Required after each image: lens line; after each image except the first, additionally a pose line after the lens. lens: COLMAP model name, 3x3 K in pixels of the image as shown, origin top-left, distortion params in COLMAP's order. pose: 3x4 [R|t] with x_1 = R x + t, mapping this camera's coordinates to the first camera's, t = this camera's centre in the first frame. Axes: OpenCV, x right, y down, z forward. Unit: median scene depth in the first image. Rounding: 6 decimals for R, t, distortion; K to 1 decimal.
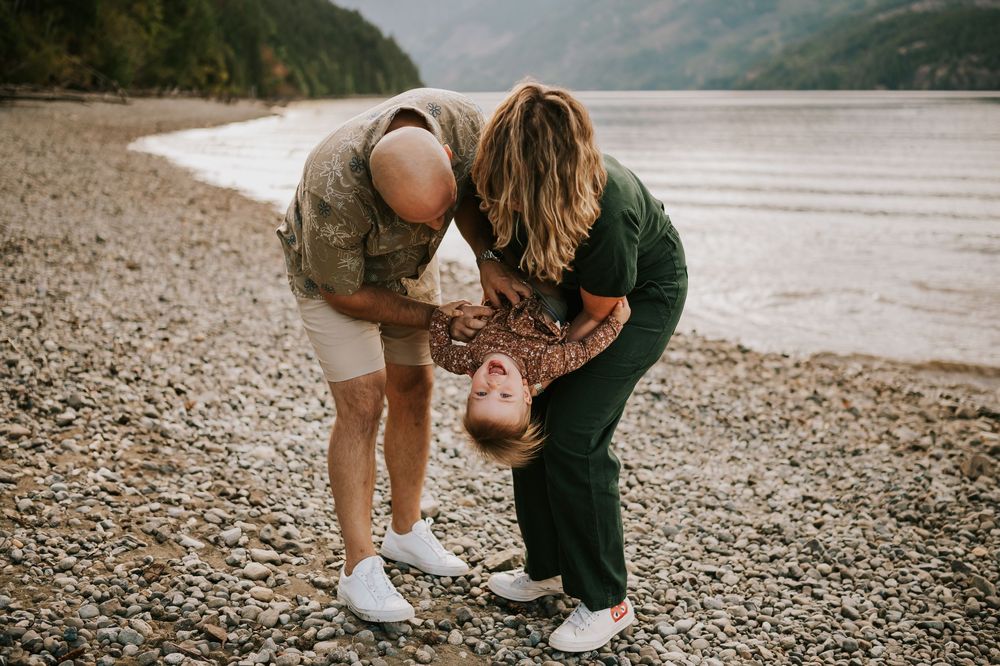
lens RADIAL K [[1078.5, 0, 506.0], [0, 1078.5, 336.3], [0, 0, 1]] dist [-0.040157, -0.000535]
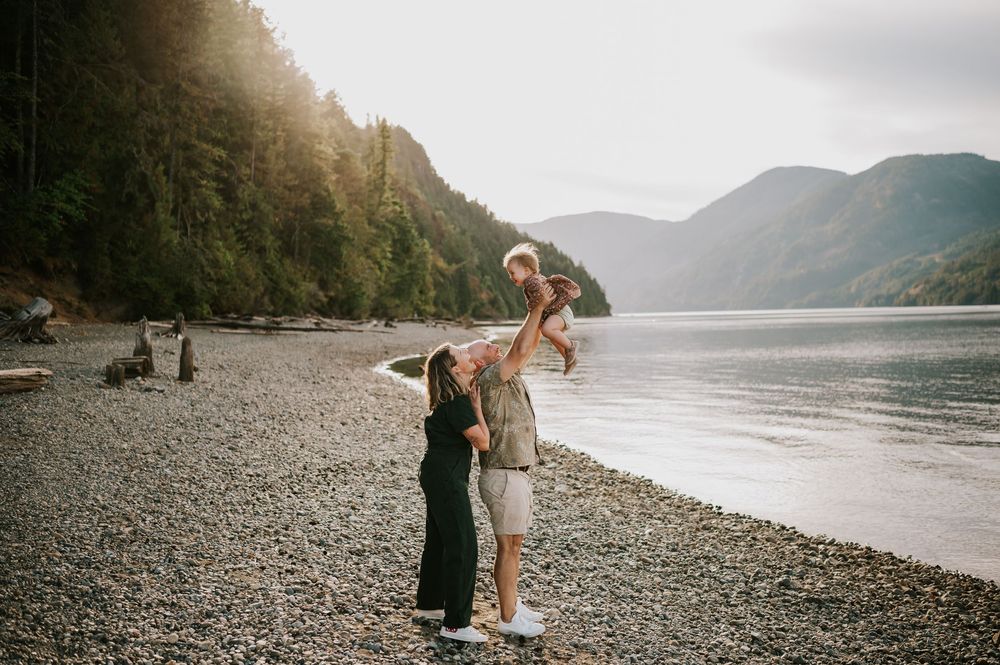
lens RADIAL K [[981.6, 0, 505.2], [0, 981.6, 334.2], [0, 0, 1]] dist [-0.041456, 0.002758]
pose [[0.983831, -0.012035, -0.178696, -0.009204], [-0.023566, 0.980366, -0.195772, -0.013168], [0.177543, 0.196818, 0.964231, -0.403845]]
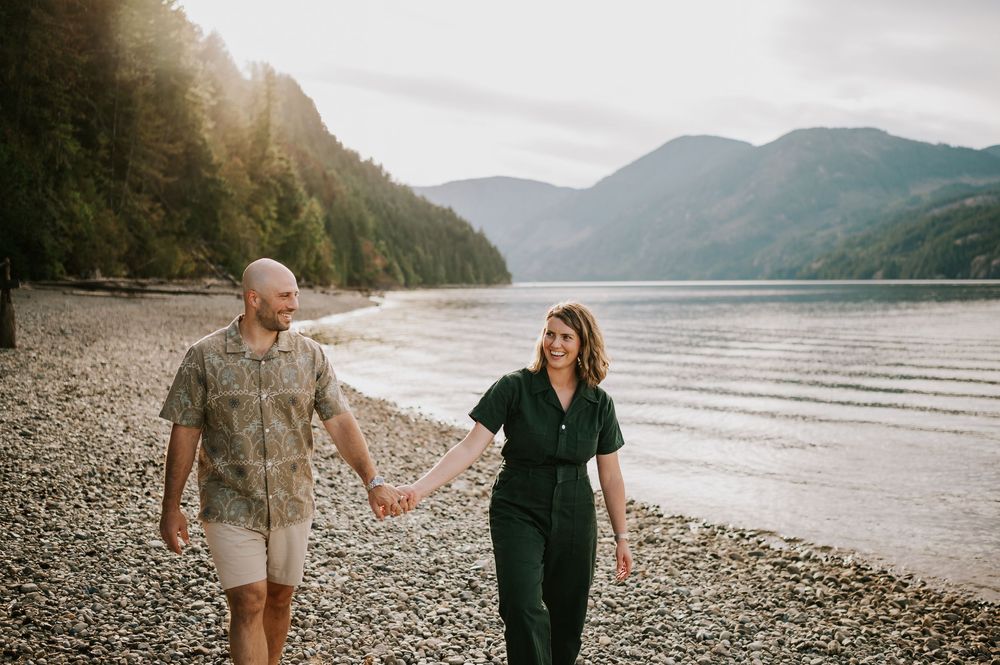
lens RADIAL K [[1021.3, 0, 532.1], [0, 1021.3, 337.3], [0, 0, 1]] dist [-0.039677, -0.005081]
pose [[0.998658, 0.002639, -0.051732, -0.060528], [-0.011209, 0.986048, -0.166086, -0.063437], [0.050572, 0.166443, 0.984753, -0.022768]]
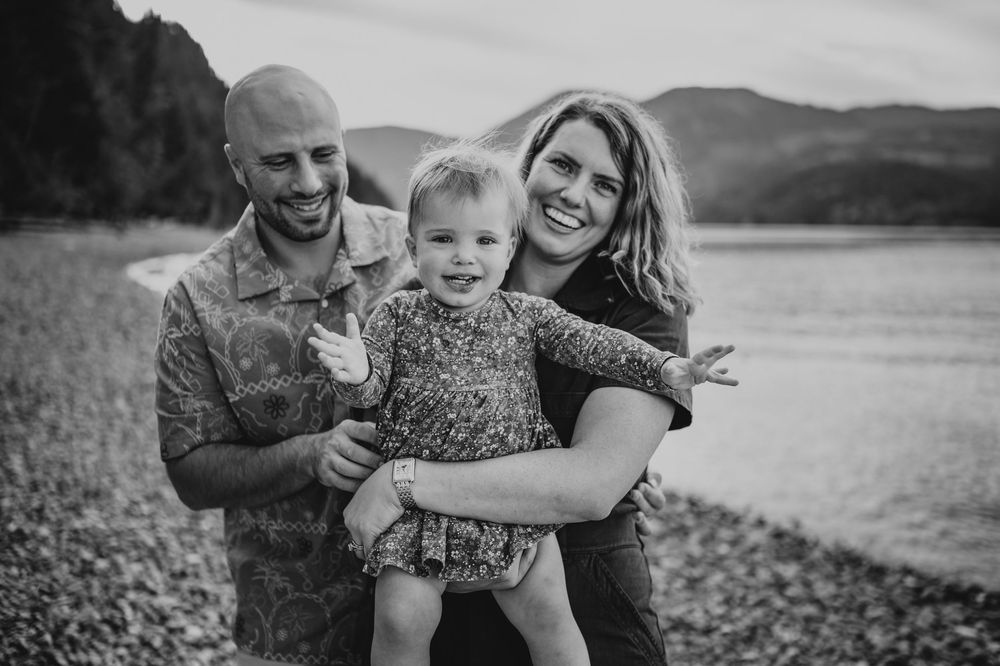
lens RADIAL K [[970.1, 0, 509.9], [0, 970.1, 343.3], [0, 0, 1]] dist [-0.042235, -0.005201]
pose [[0.999132, 0.008697, 0.040733, 0.021077], [-0.004532, 0.994851, -0.101242, -0.063389], [-0.041404, 0.100970, 0.994028, 0.155557]]
